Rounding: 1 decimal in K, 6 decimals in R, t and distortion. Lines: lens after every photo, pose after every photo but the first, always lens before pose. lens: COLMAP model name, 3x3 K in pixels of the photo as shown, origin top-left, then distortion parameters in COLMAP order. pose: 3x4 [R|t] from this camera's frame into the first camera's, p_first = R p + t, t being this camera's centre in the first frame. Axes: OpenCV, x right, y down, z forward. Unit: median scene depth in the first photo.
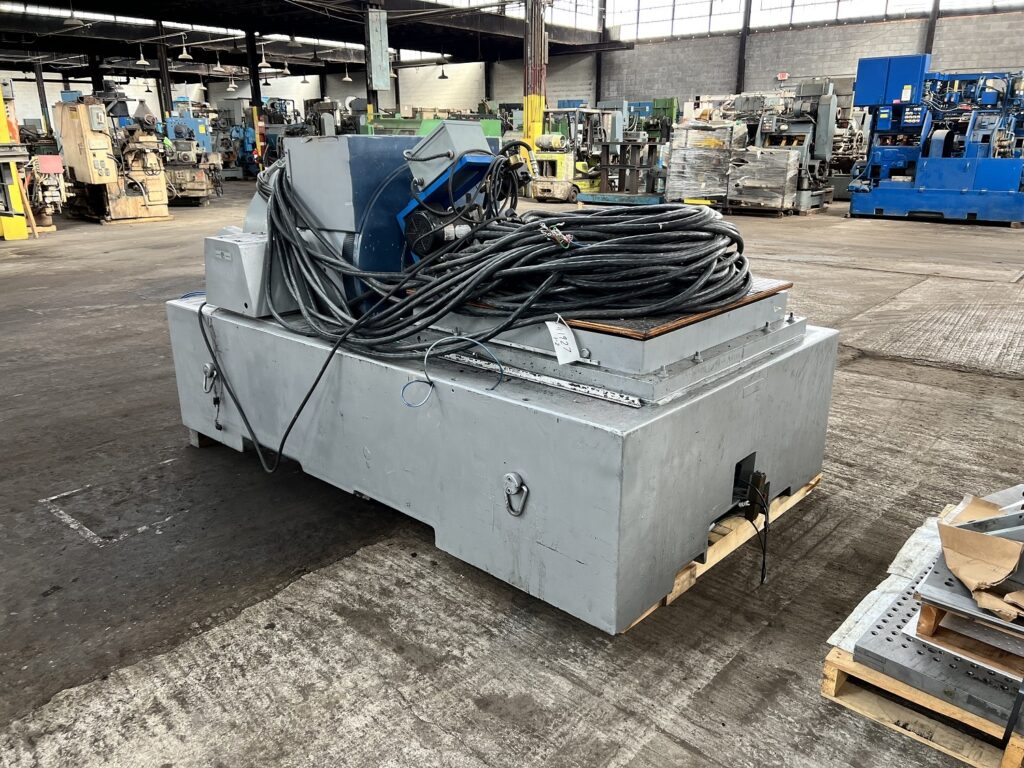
lens RADIAL K [[773.1, 0, 513.4], [0, 773.1, 384.9], [0, 0, 1]] dist [0.014216, -0.005885]
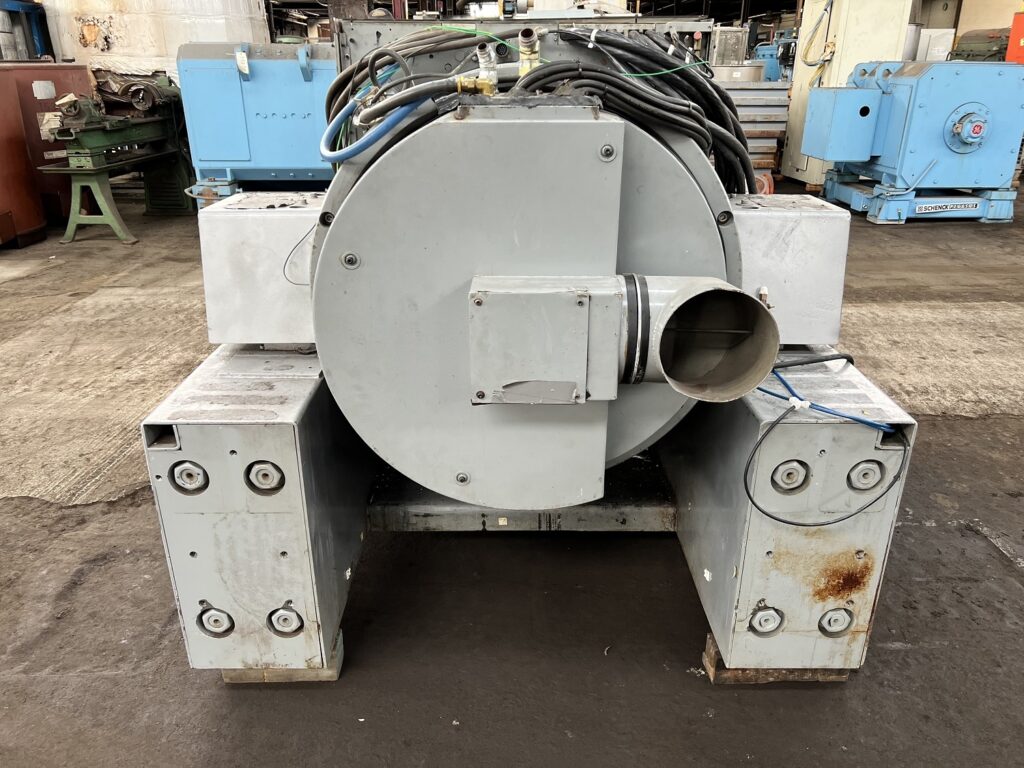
lens RADIAL K [[773.1, 0, 511.6], [0, 773.1, 385.3], [0, 0, 1]] dist [0.014216, -0.005885]
pose [[-0.663645, -0.282651, 0.692592, -0.504381], [0.230173, 0.803789, 0.548583, -0.341003], [-0.711755, 0.523480, -0.468372, 1.149484]]
